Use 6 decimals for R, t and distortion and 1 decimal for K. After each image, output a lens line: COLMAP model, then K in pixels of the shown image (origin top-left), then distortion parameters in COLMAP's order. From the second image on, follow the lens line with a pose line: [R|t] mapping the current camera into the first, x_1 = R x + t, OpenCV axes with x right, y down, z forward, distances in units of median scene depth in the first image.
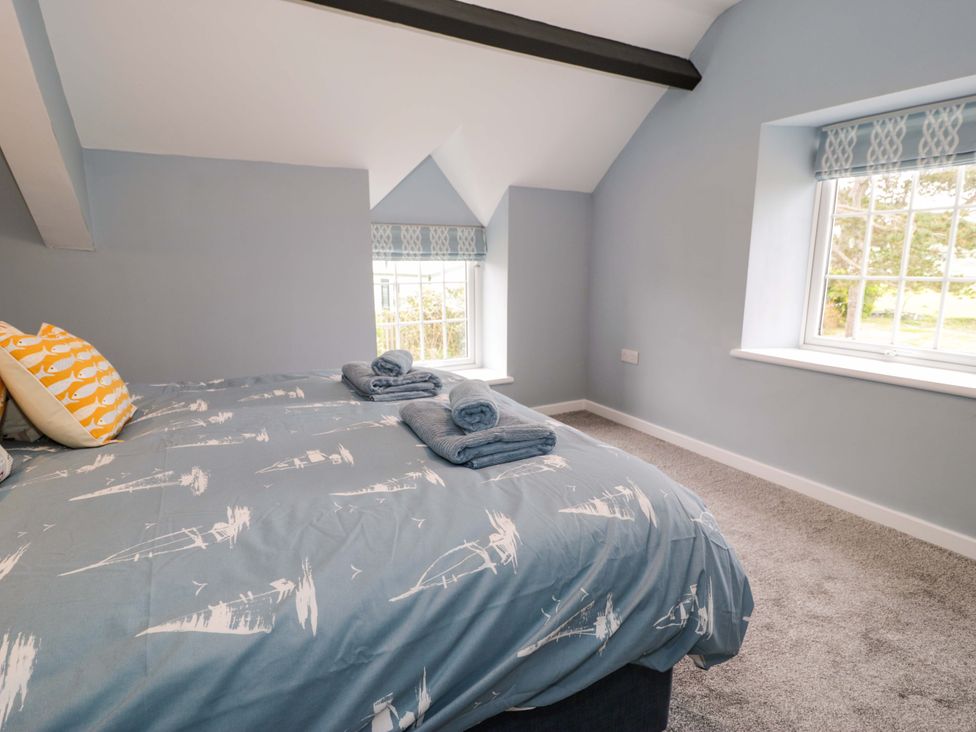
lens RADIAL K [[507.2, 0, 490.6], [0, 507.2, 362.9], [0, 0, 1]] dist [0.000569, -0.012837]
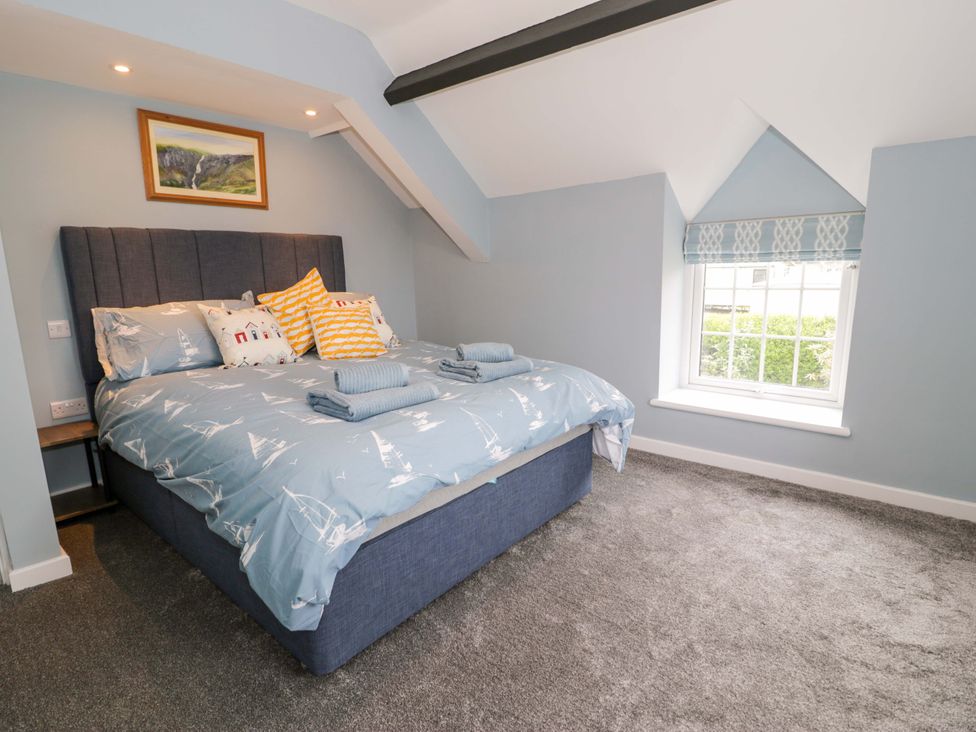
lens RADIAL K [[507.2, 0, 489.0], [0, 507.2, 363.3], [0, 0, 1]] dist [0.000569, -0.012837]
pose [[0.355249, 0.164499, -0.920184, 0.516332], [-0.158944, 0.980689, 0.113953, -0.063188], [0.921160, 0.105776, 0.374535, 0.302180]]
